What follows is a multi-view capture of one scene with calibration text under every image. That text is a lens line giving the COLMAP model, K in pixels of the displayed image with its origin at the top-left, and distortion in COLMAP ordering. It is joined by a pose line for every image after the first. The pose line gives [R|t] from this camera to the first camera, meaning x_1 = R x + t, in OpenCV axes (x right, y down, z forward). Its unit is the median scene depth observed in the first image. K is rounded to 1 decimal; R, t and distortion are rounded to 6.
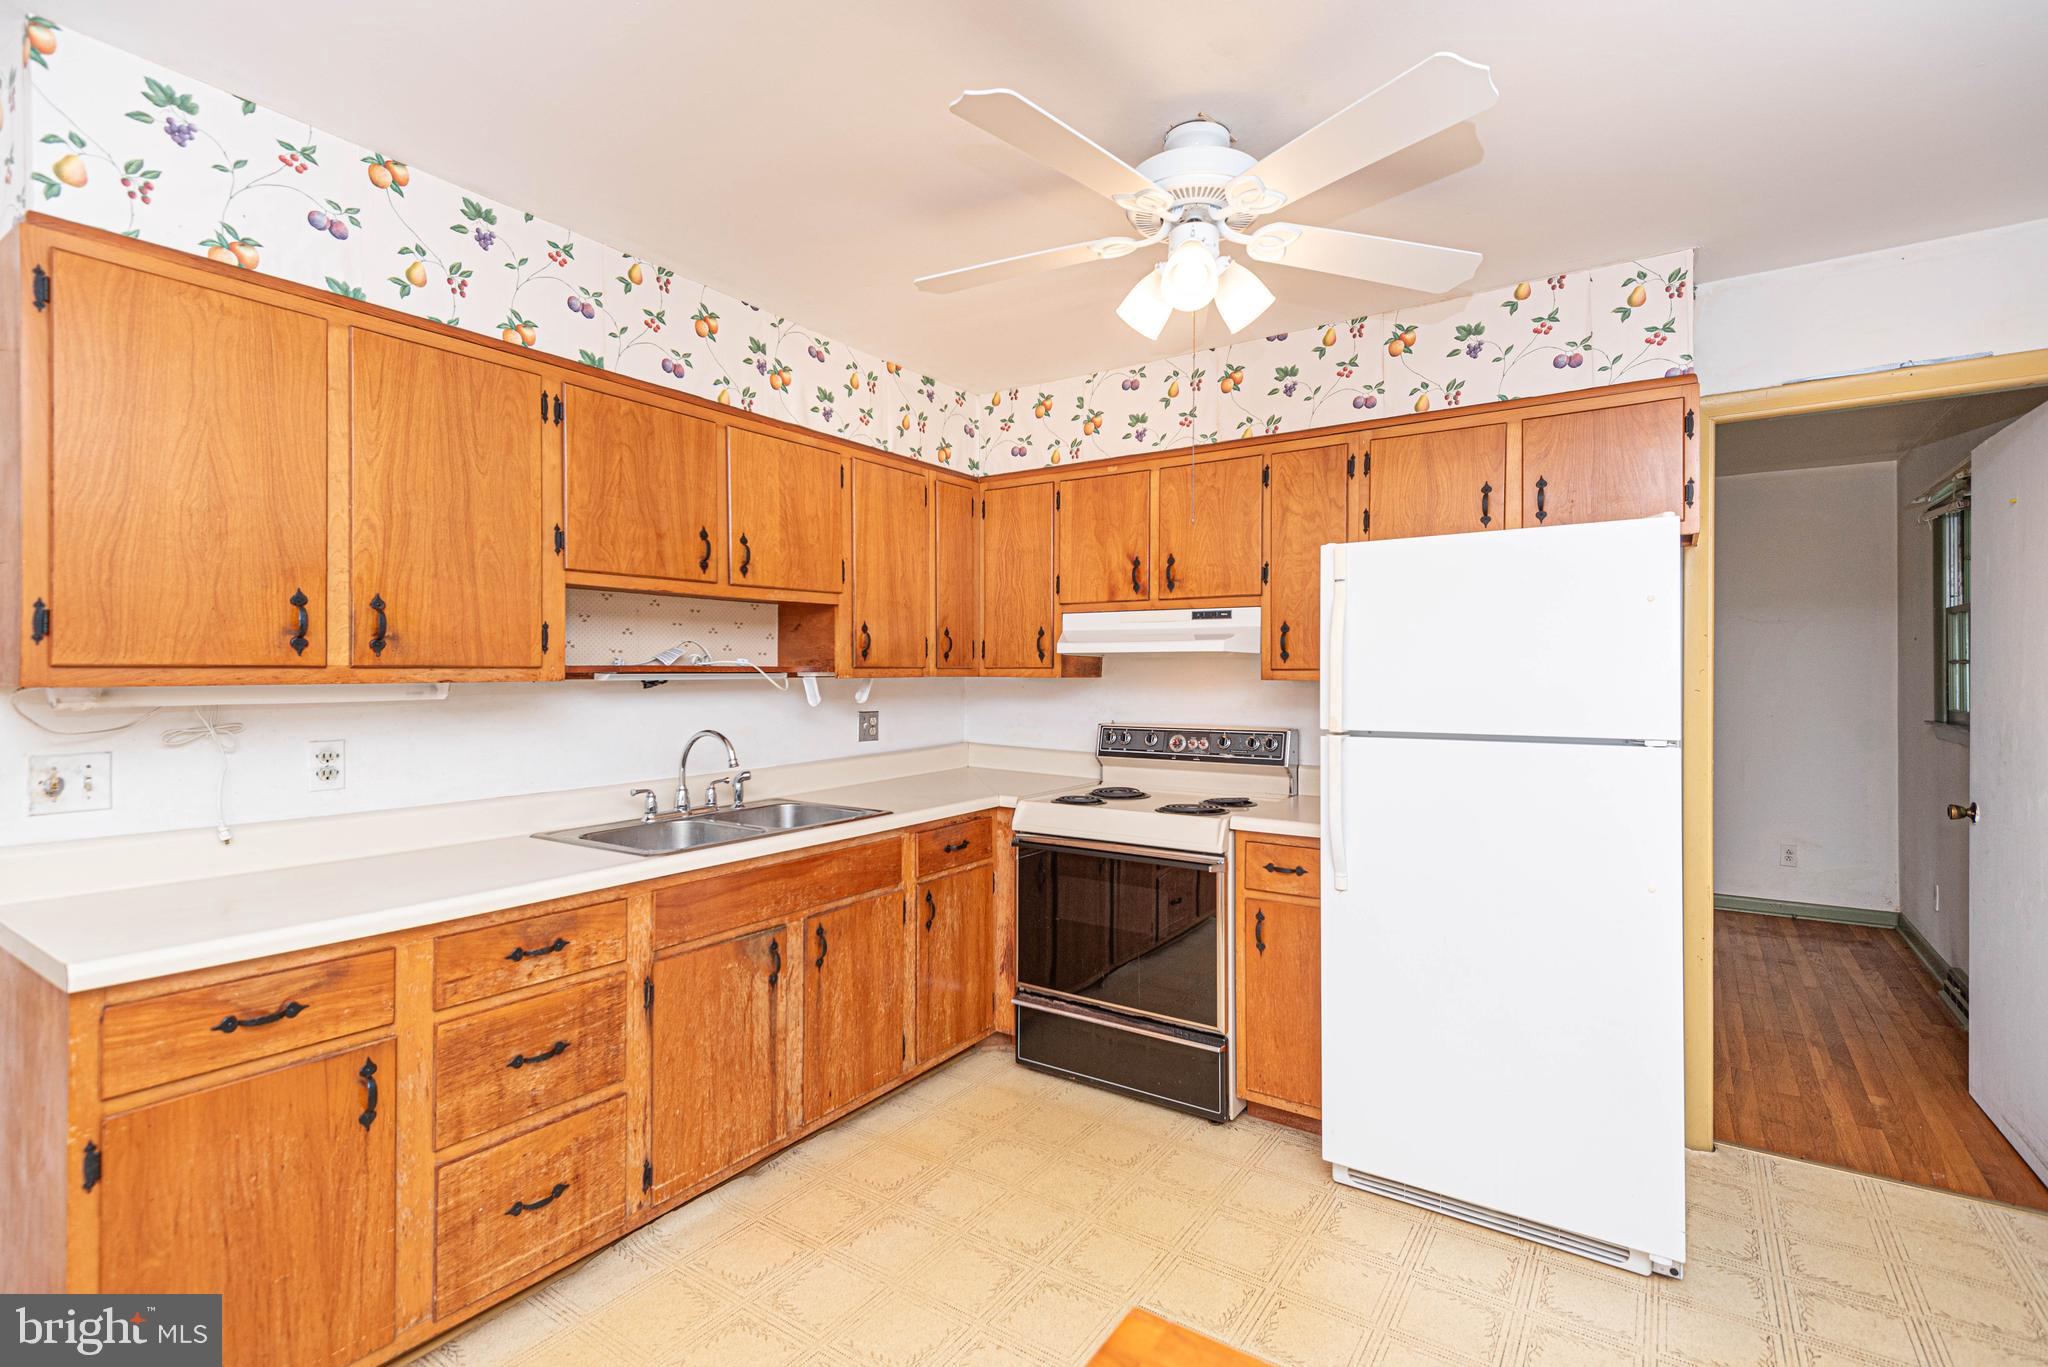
lens RADIAL K [[948.8, 0, 1024.4], [0, 948.8, 676.3], [0, 0, 1]] dist [0.014549, -0.004711]
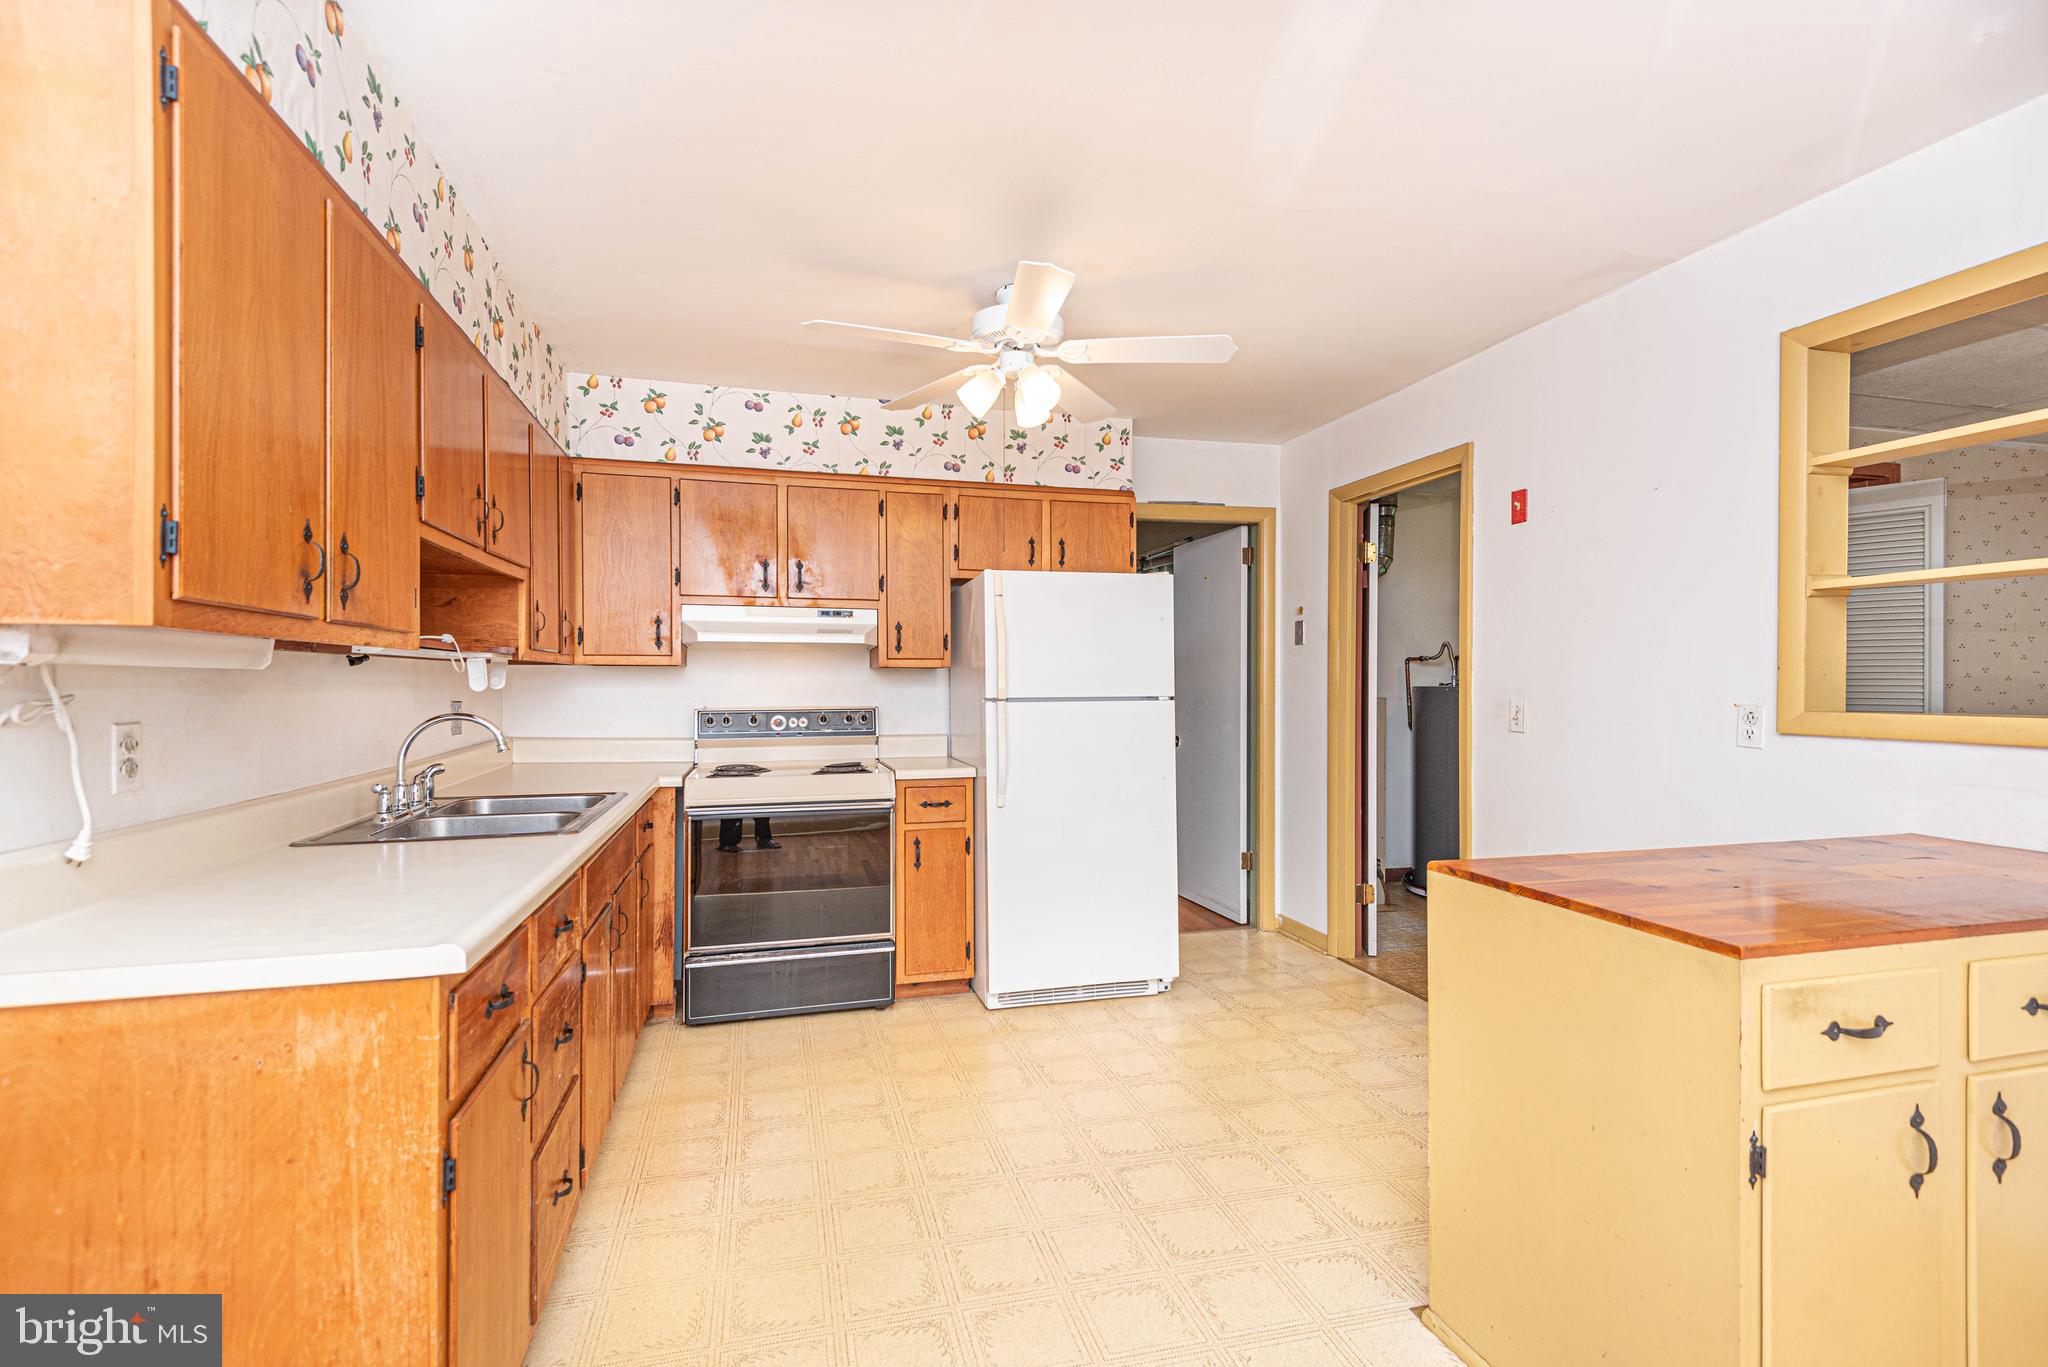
lens RADIAL K [[948.8, 0, 1042.1], [0, 948.8, 692.7], [0, 0, 1]] dist [0.014549, -0.004711]
pose [[0.641904, -0.007460, 0.766749, -0.588210], [0.002895, 0.999969, 0.007305, 0.029875], [-0.766780, -0.002469, 0.641906, 0.010443]]
